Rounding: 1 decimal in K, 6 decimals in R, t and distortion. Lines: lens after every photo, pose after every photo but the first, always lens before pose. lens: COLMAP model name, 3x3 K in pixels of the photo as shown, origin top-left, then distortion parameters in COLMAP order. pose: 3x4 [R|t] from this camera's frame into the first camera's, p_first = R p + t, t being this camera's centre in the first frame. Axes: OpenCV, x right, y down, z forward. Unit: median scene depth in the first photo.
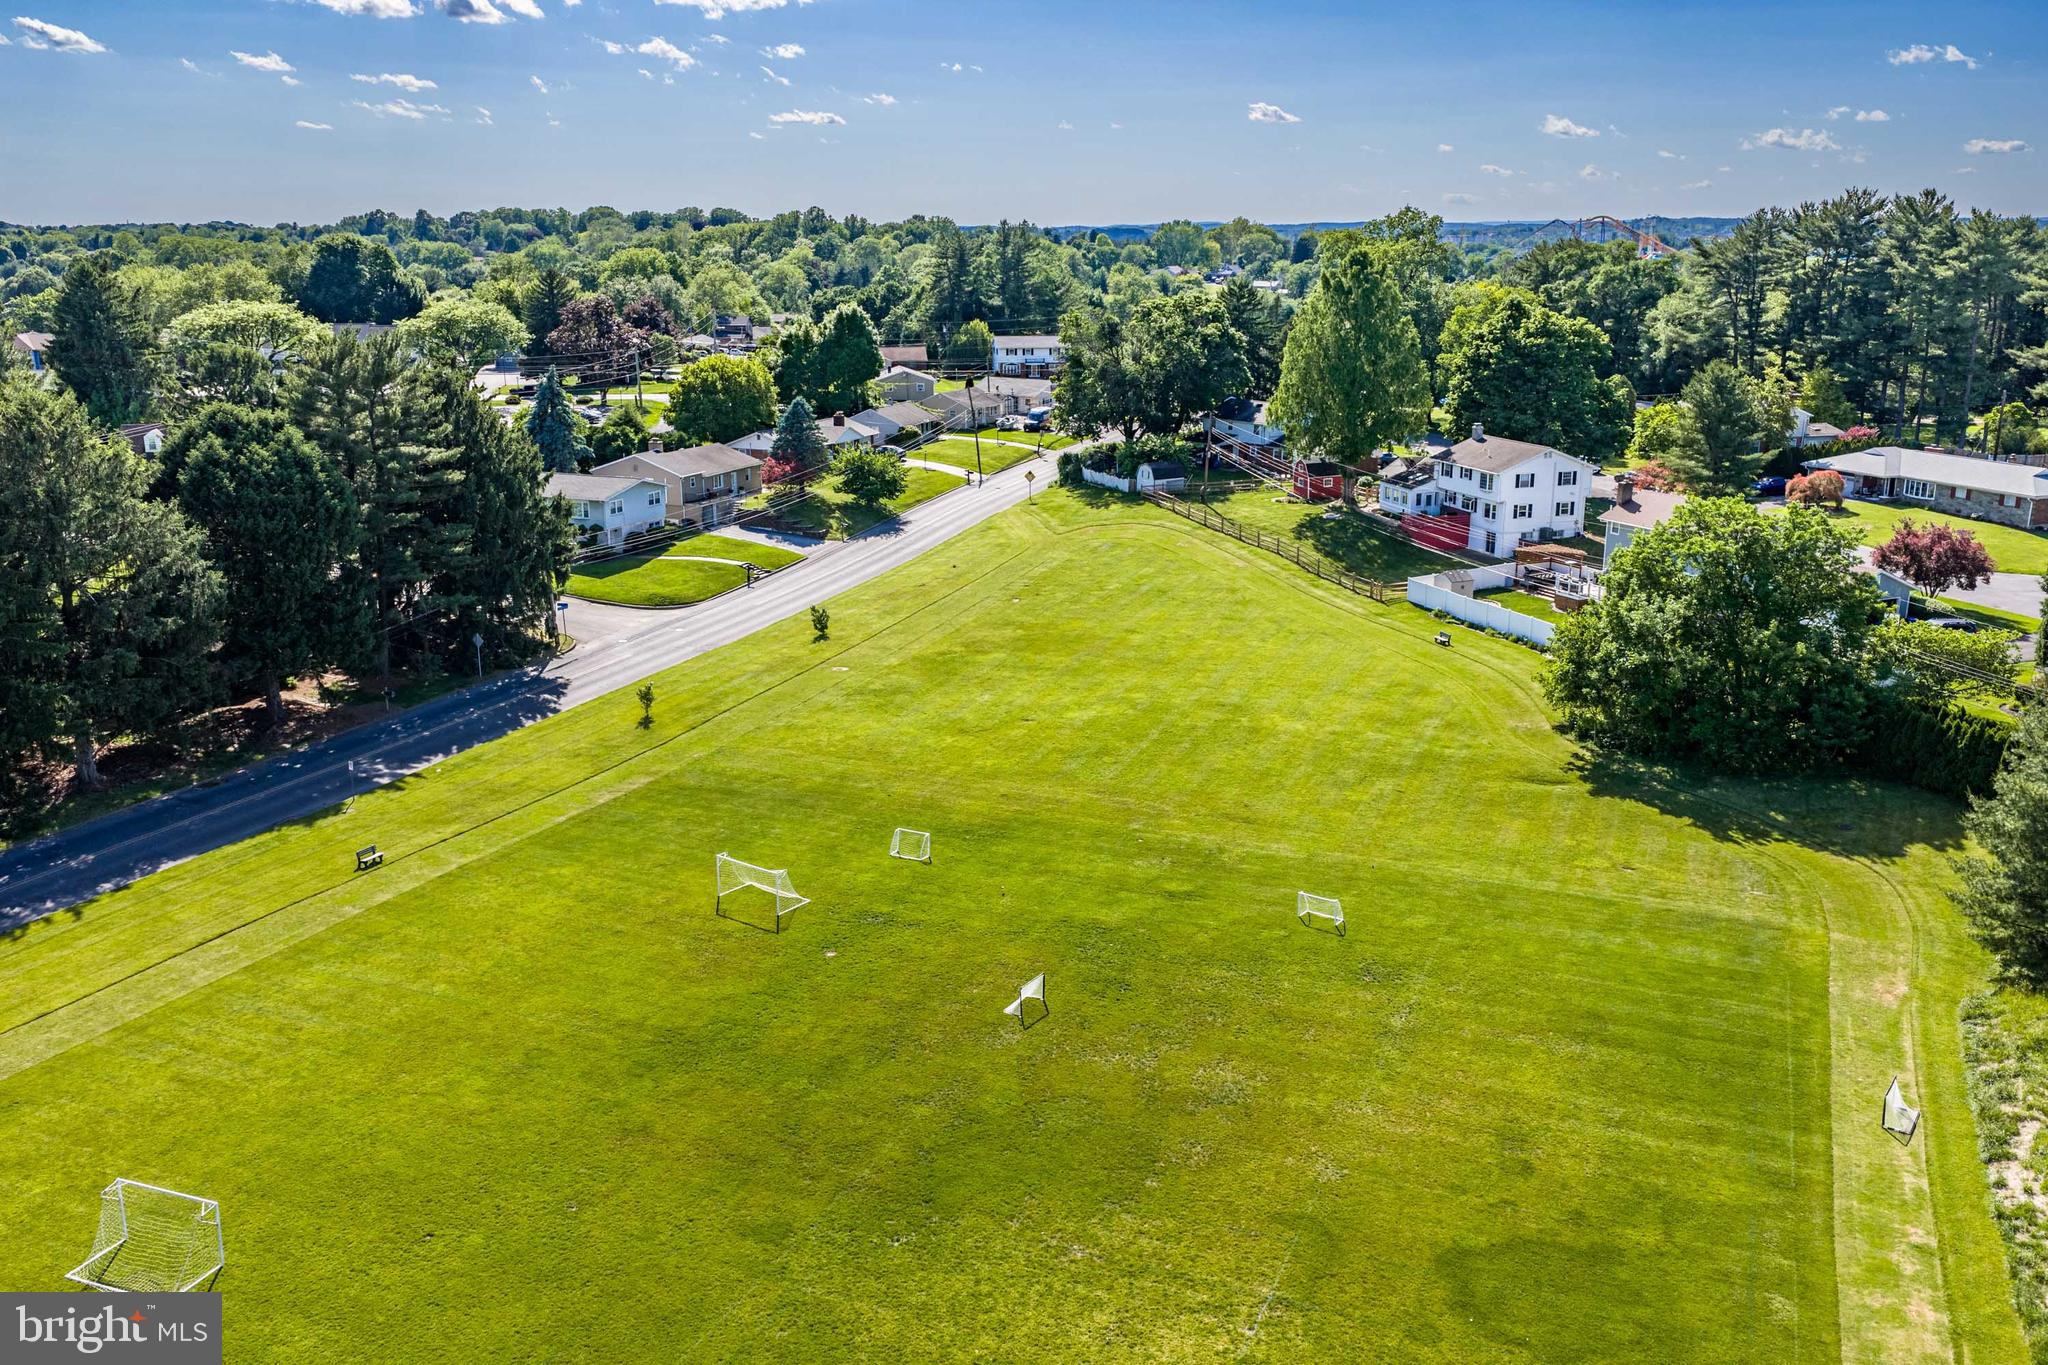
lens RADIAL K [[1687.5, 0, 1024.0], [0, 1687.5, 682.5], [0, 0, 1]] dist [0.005068, -0.005710]
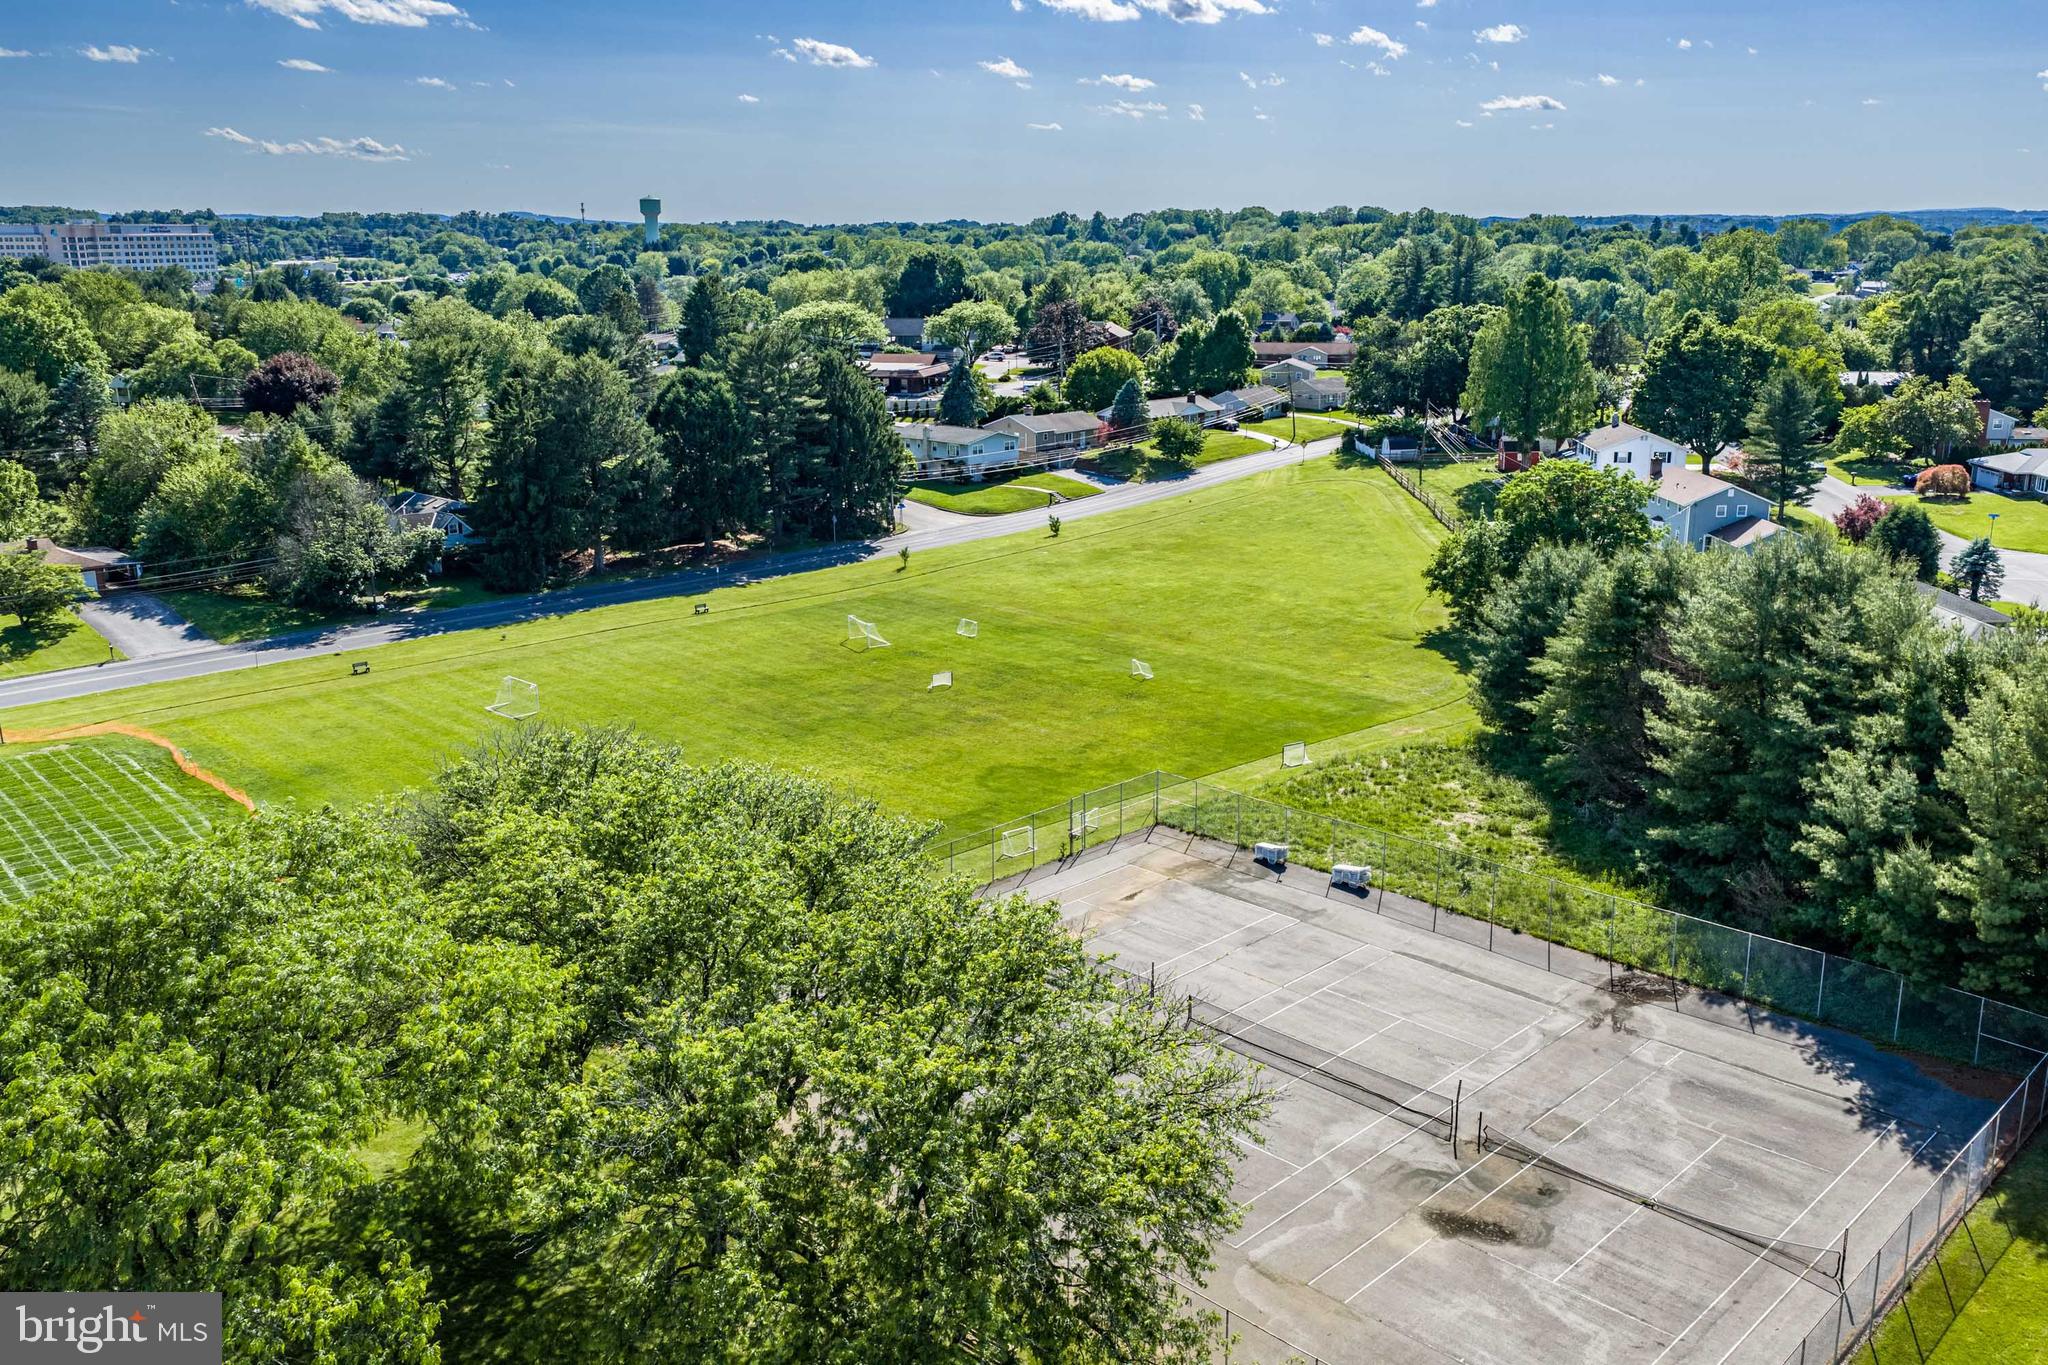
lens RADIAL K [[1647.6, 0, 1026.8], [0, 1647.6, 741.0], [0, 0, 1]] dist [0.003147, -0.001288]
pose [[0.923794, 0.106869, -0.367673, 0.311451], [-0.091115, 0.994031, 0.059996, 0.051487], [0.371890, -0.021923, 0.928018, -0.282374]]
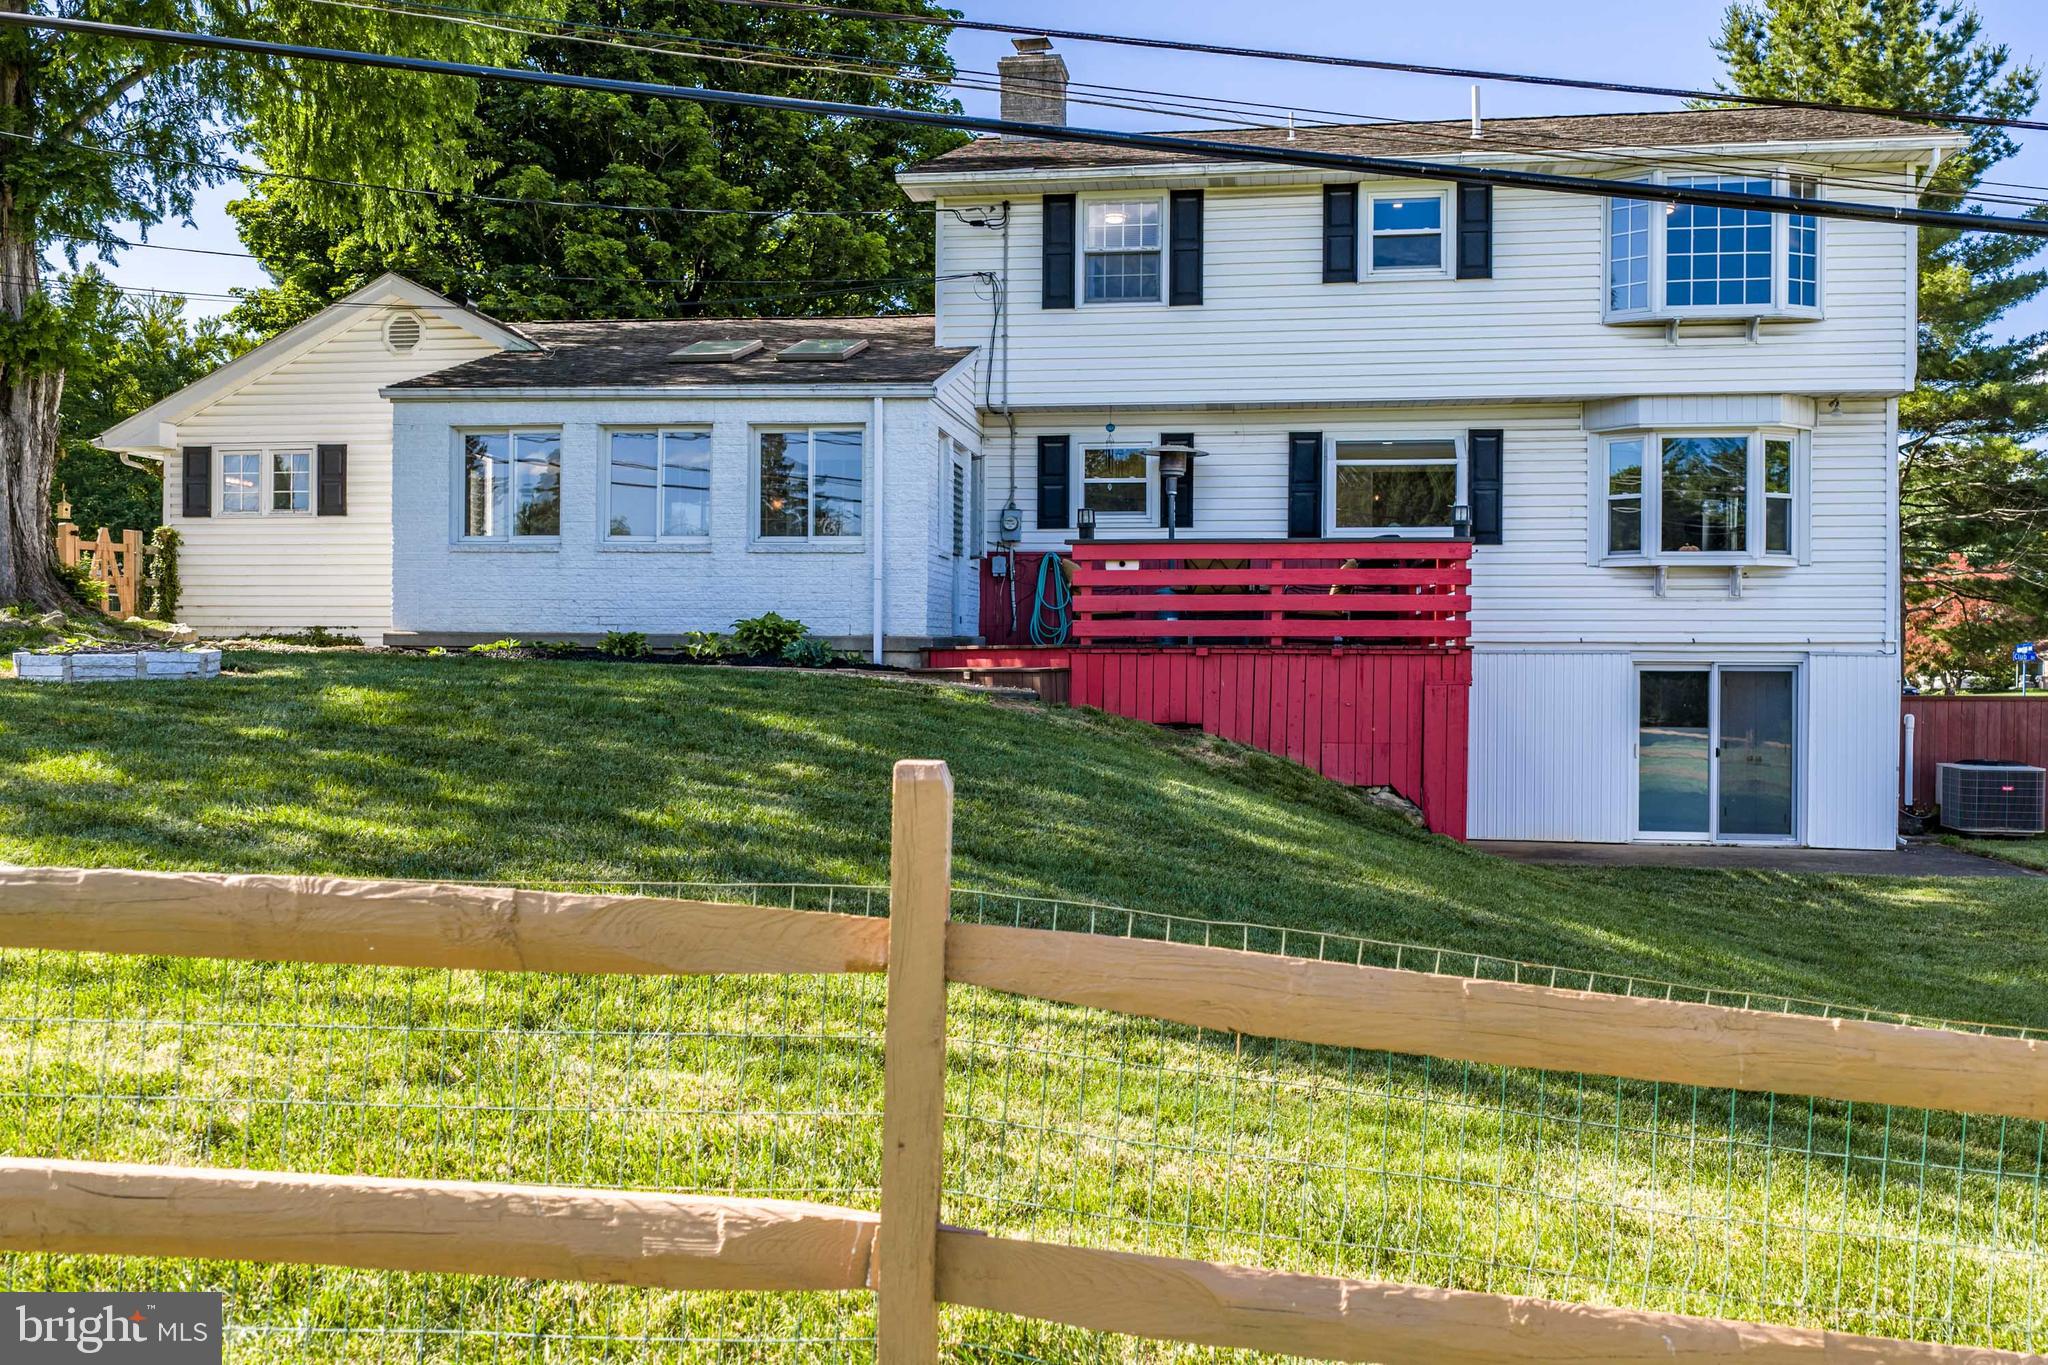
lens RADIAL K [[1712.9, 0, 1024.0], [0, 1712.9, 682.5], [0, 0, 1]] dist [0.006537, -0.014095]
pose [[0.440275, 0.002035, 0.897861, 0.120006], [0.218949, 0.969566, -0.109562, -0.074380], [-0.870758, 0.244823, 0.426430, 0.866934]]
